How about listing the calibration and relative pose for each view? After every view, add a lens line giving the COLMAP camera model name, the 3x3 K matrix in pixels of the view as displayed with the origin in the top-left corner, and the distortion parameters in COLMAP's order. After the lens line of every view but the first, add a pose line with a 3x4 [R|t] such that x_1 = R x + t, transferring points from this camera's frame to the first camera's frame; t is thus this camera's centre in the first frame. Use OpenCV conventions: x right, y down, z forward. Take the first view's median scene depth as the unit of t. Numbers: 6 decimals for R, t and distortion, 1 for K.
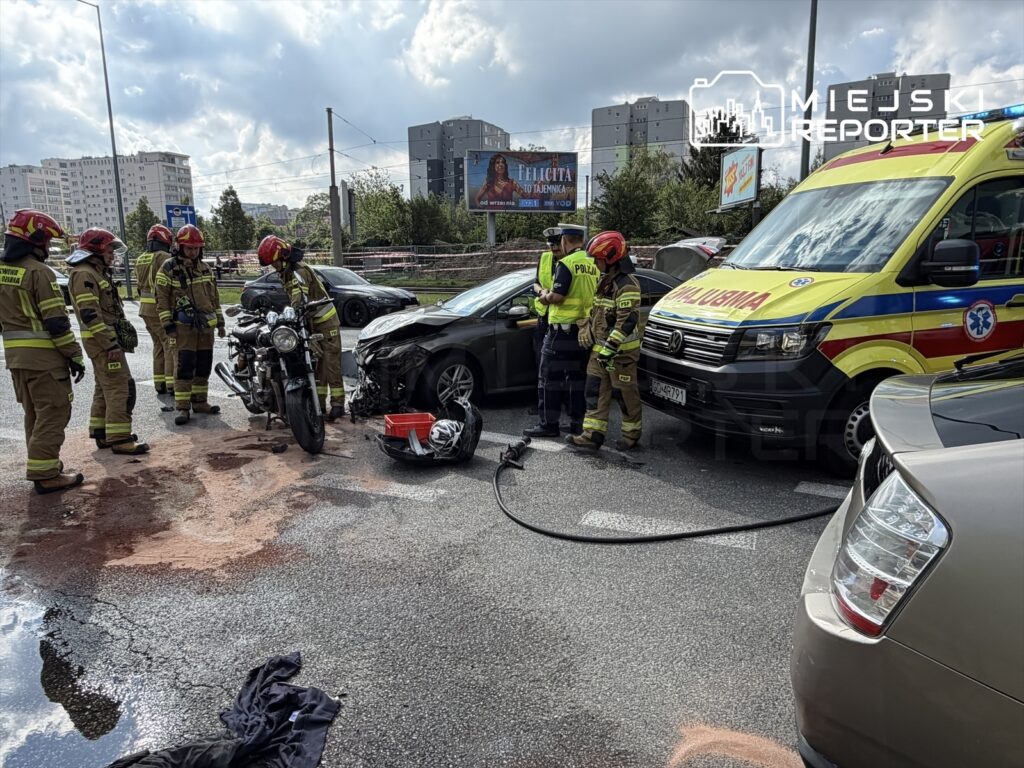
lens RADIAL K [[683.2, 0, 506.6], [0, 683.2, 381.4], [0, 0, 1]] dist [0.002775, 0.005418]
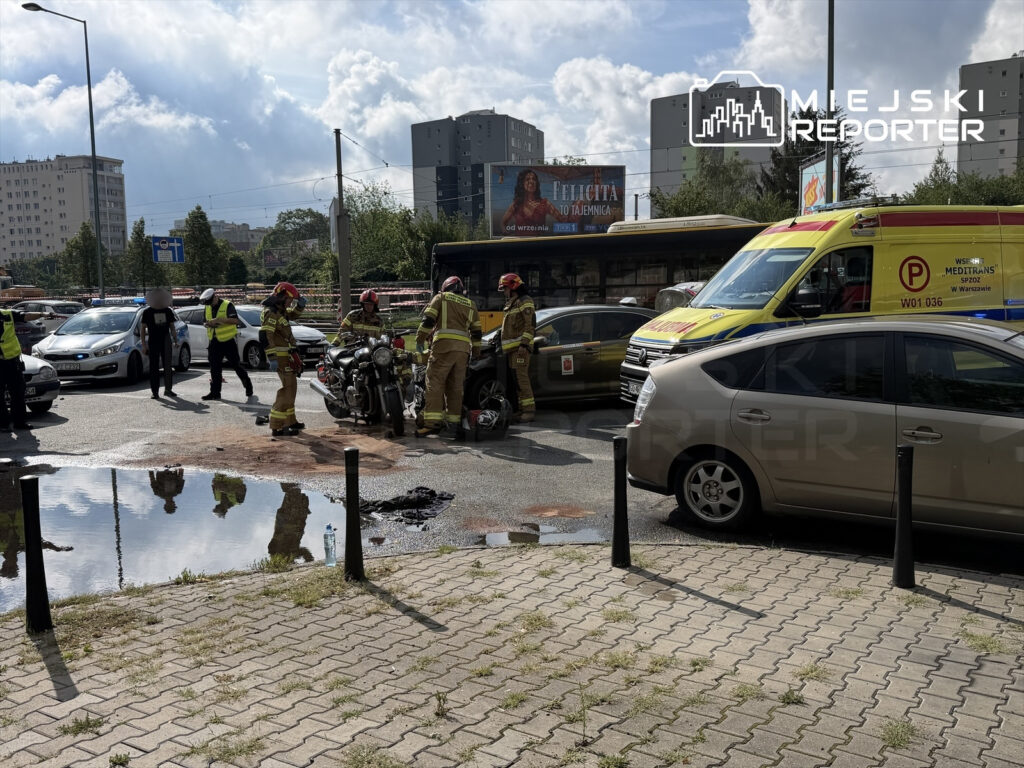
lens RADIAL K [[931.2, 0, 516.2], [0, 931.2, 373.7], [0, 0, 1]] dist [0.150015, -0.016682]
pose [[0.999625, -0.004648, -0.026991, 0.002635], [0.002157, 0.995792, -0.091617, 0.016385], [0.027303, 0.091524, 0.995428, -0.102081]]
